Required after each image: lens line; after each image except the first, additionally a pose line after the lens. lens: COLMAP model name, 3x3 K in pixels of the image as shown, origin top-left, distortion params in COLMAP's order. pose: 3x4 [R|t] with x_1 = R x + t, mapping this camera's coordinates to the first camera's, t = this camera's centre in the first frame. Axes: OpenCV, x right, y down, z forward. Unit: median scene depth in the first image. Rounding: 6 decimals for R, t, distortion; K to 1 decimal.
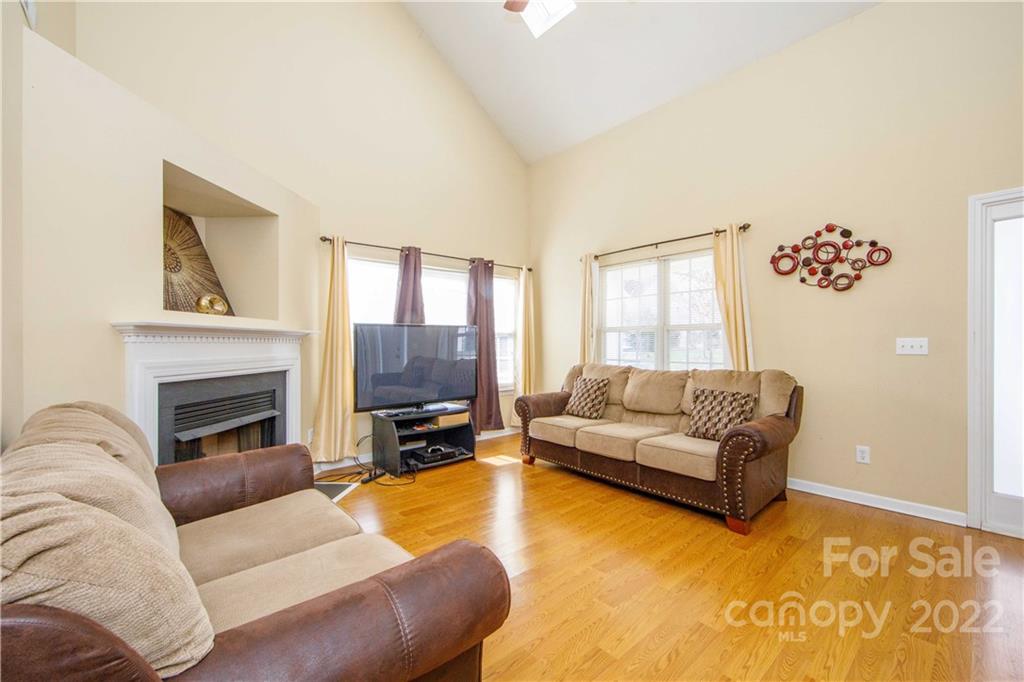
lens RADIAL K [[420.8, 0, 512.3], [0, 420.8, 342.2], [0, 0, 1]] dist [-0.008867, 0.000385]
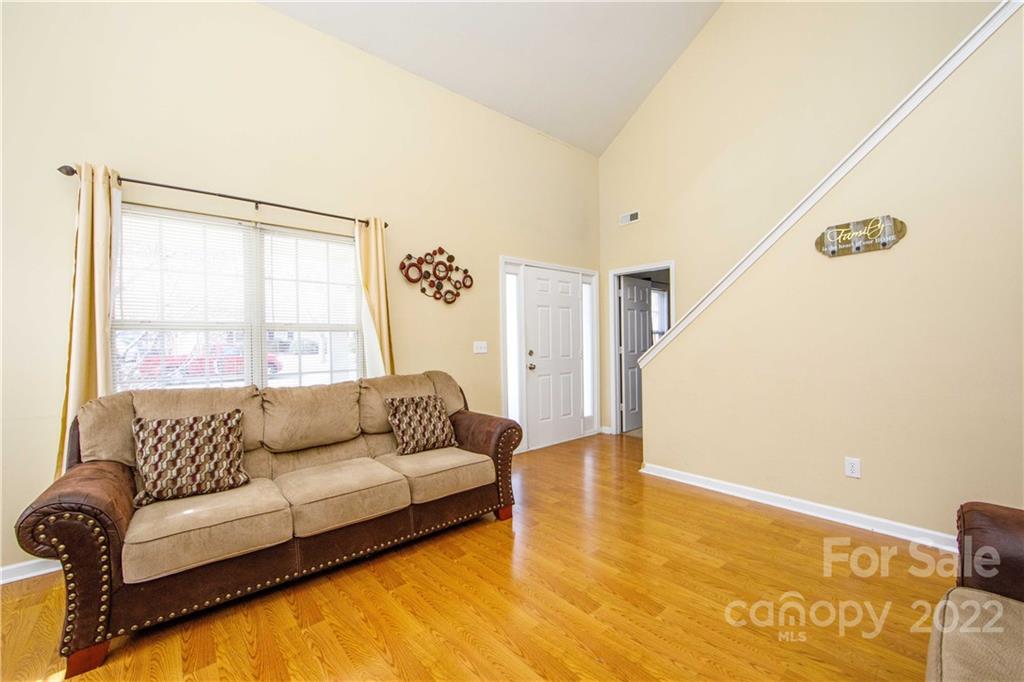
lens RADIAL K [[420.8, 0, 512.1], [0, 420.8, 340.0], [0, 0, 1]] dist [-0.008867, 0.000385]
pose [[-0.005818, 0.007582, 0.999954, -0.451843], [0.010603, 0.999916, -0.007520, -0.003241], [-0.999927, 0.010559, -0.005898, 0.794337]]
